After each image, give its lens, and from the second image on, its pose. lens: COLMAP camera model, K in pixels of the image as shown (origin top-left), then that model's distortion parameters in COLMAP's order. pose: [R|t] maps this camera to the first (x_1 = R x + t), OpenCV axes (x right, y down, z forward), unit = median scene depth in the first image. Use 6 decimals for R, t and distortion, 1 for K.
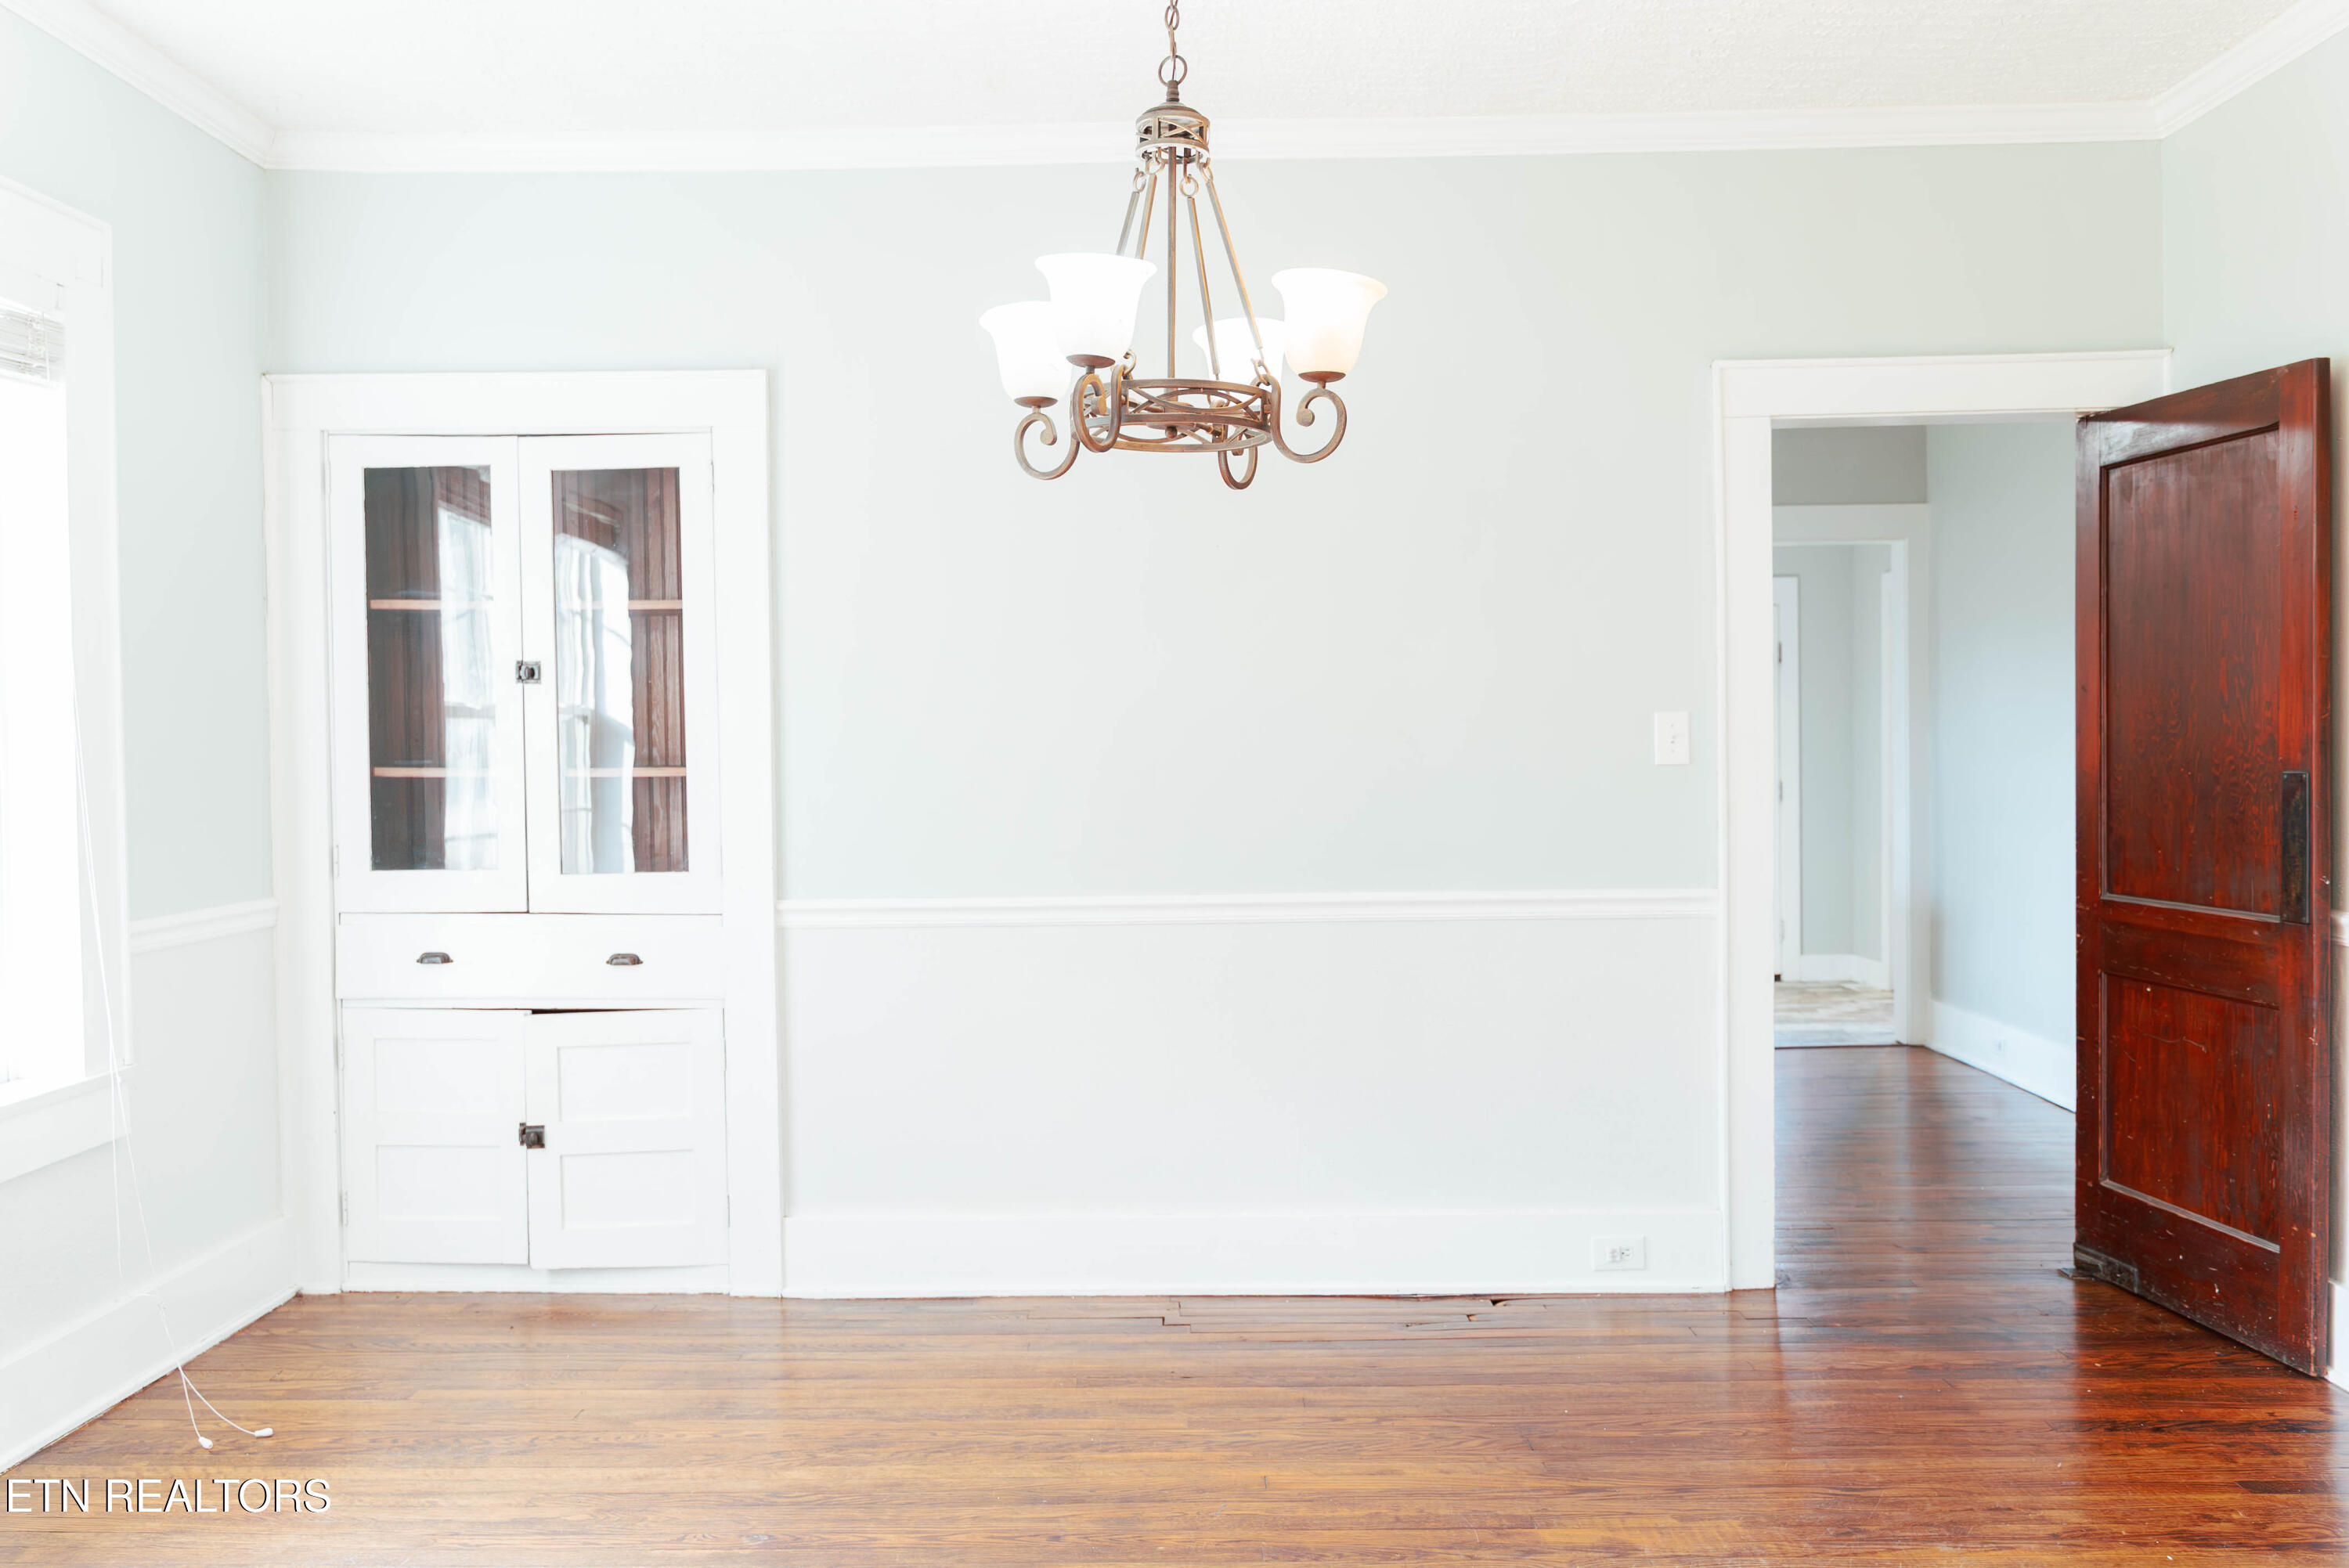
lens RADIAL K [[1862.4, 0, 1174.5], [0, 1862.4, 784.0], [0, 0, 1]] dist [-0.006569, 0.004657]
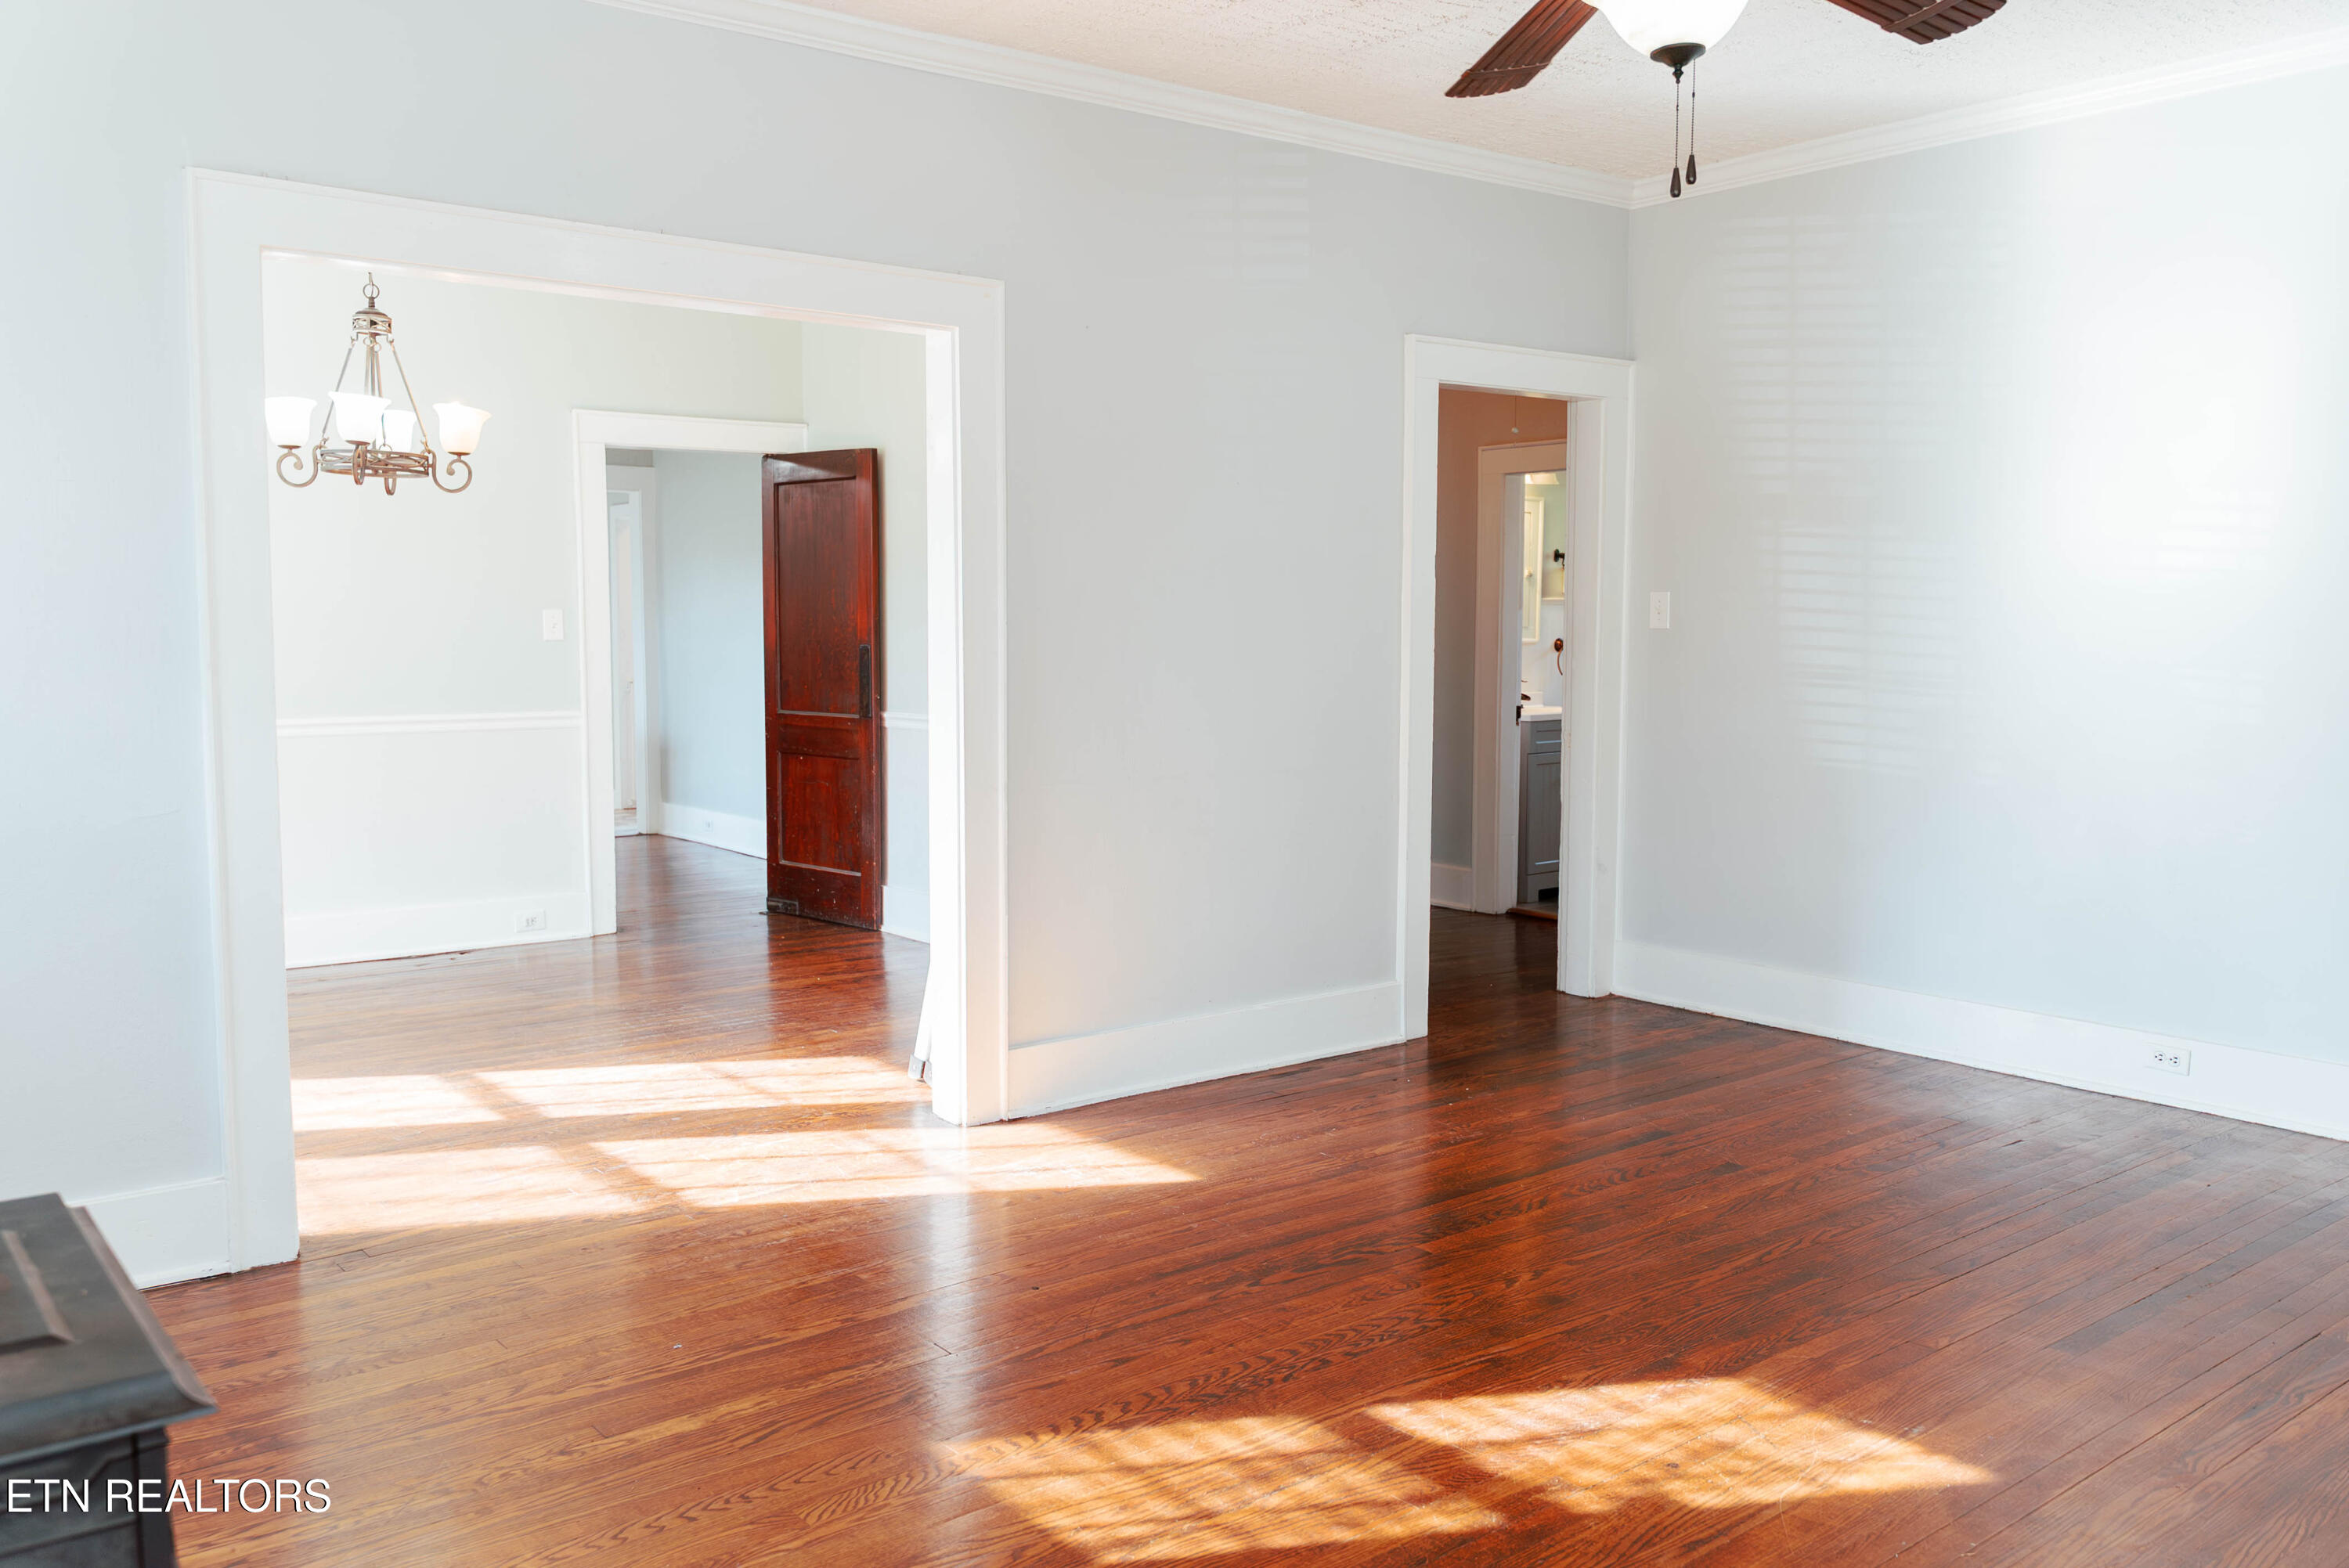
lens RADIAL K [[1862.4, 0, 1174.5], [0, 1862.4, 784.0], [0, 0, 1]] dist [-0.006569, 0.004657]
pose [[0.767594, -0.039650, 0.639709, -0.443407], [0.000801, 0.998143, 0.060905, 0.020180], [-0.640936, -0.046238, 0.766201, -0.778344]]
